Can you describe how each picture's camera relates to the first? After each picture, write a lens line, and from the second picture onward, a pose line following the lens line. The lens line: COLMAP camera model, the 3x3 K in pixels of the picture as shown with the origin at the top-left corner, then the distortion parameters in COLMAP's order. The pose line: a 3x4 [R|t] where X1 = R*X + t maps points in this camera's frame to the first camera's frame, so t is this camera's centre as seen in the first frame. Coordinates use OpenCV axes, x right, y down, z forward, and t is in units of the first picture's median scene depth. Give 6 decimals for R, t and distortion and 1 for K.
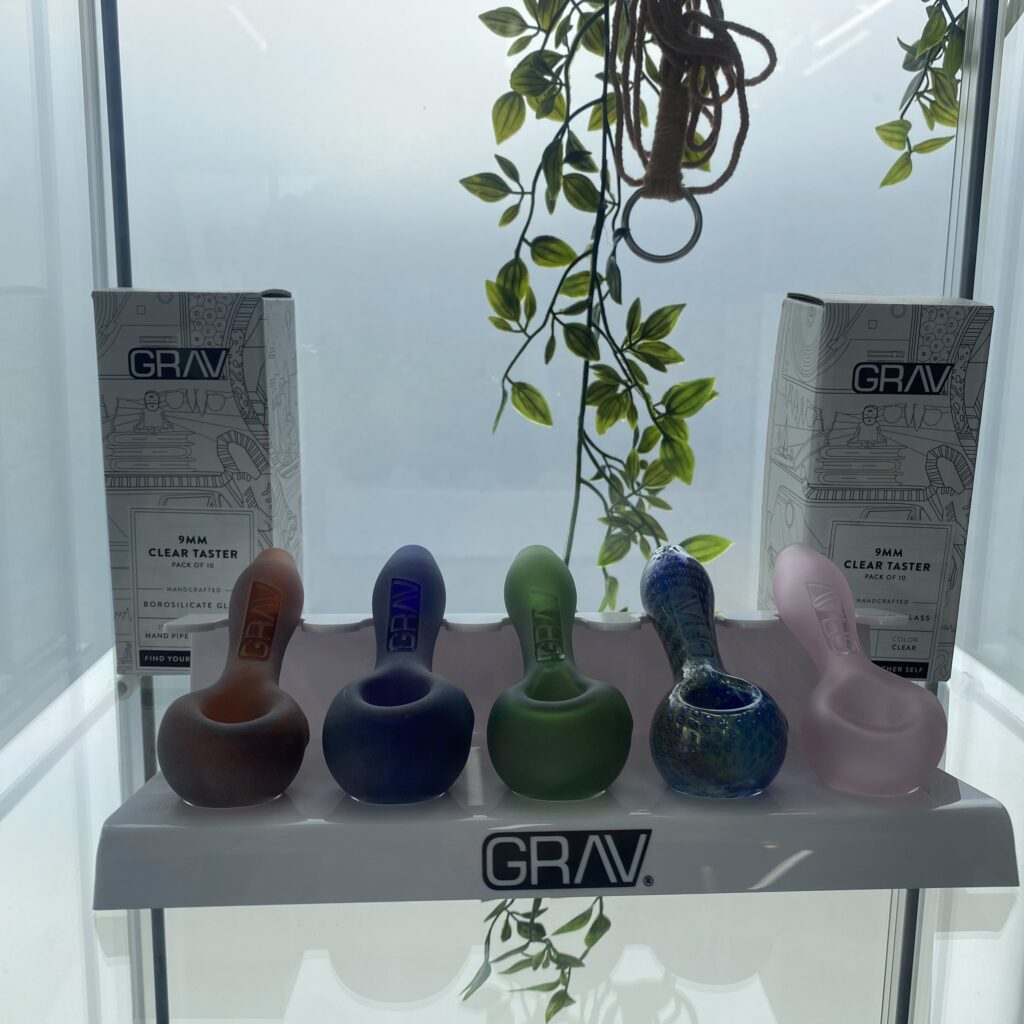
lens RADIAL K [[1047.2, 0, 516.9], [0, 1047.2, 509.5], [0, 0, 1]] dist [0.026550, 0.000000]
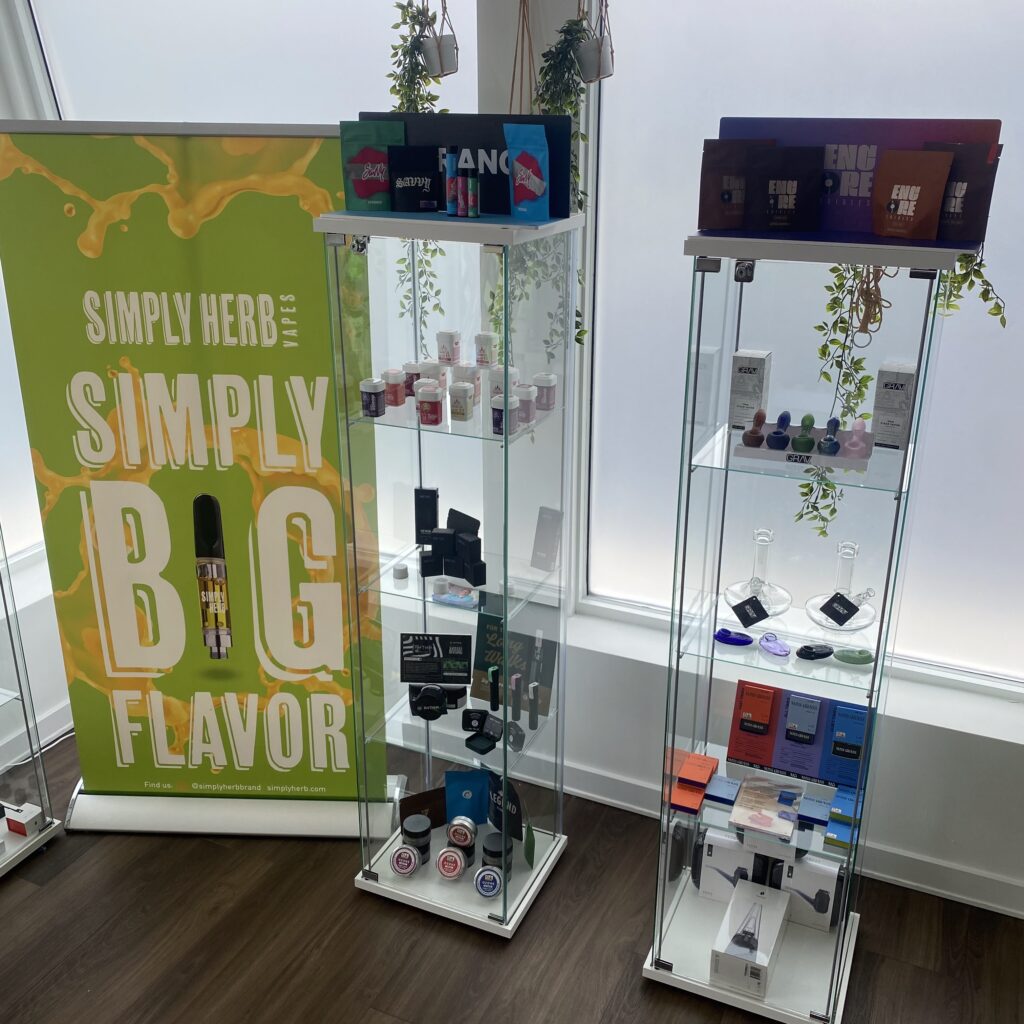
lens RADIAL K [[1047.2, 0, 513.4], [0, 1047.2, 509.3], [0, 0, 1]] dist [0.026550, 0.000000]
pose [[0.898900, 0.143029, -0.414151, 0.727647], [-0.068797, 0.979568, 0.188978, -0.302631], [0.432718, -0.141380, 0.890374, -3.471062]]
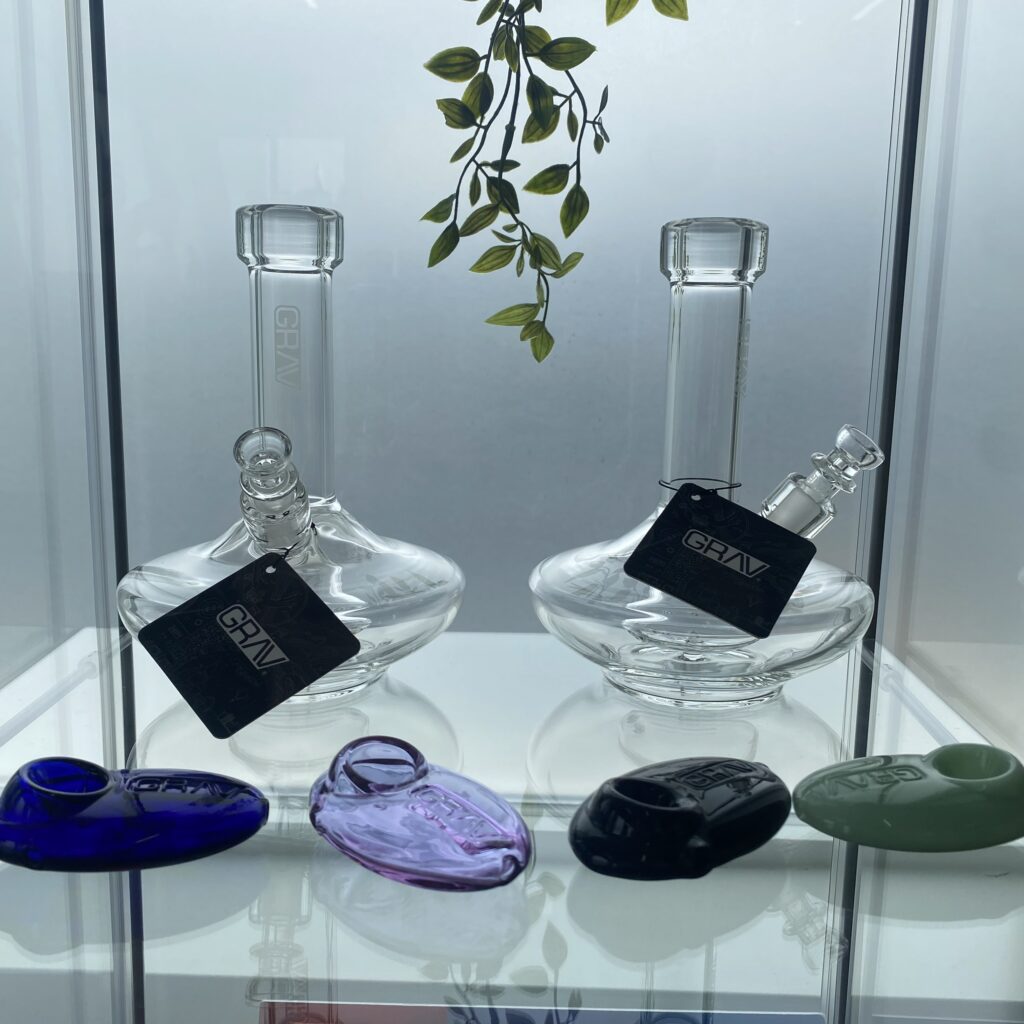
lens RADIAL K [[1047.2, 0, 512.0], [0, 1047.2, 509.3], [0, 0, 1]] dist [0.026550, 0.000000]
pose [[0.998937, 0.015215, -0.043510, 0.078570], [-0.015268, 0.999883, -0.000885, 0.787832], [0.043491, 0.001548, 0.999053, 0.076881]]
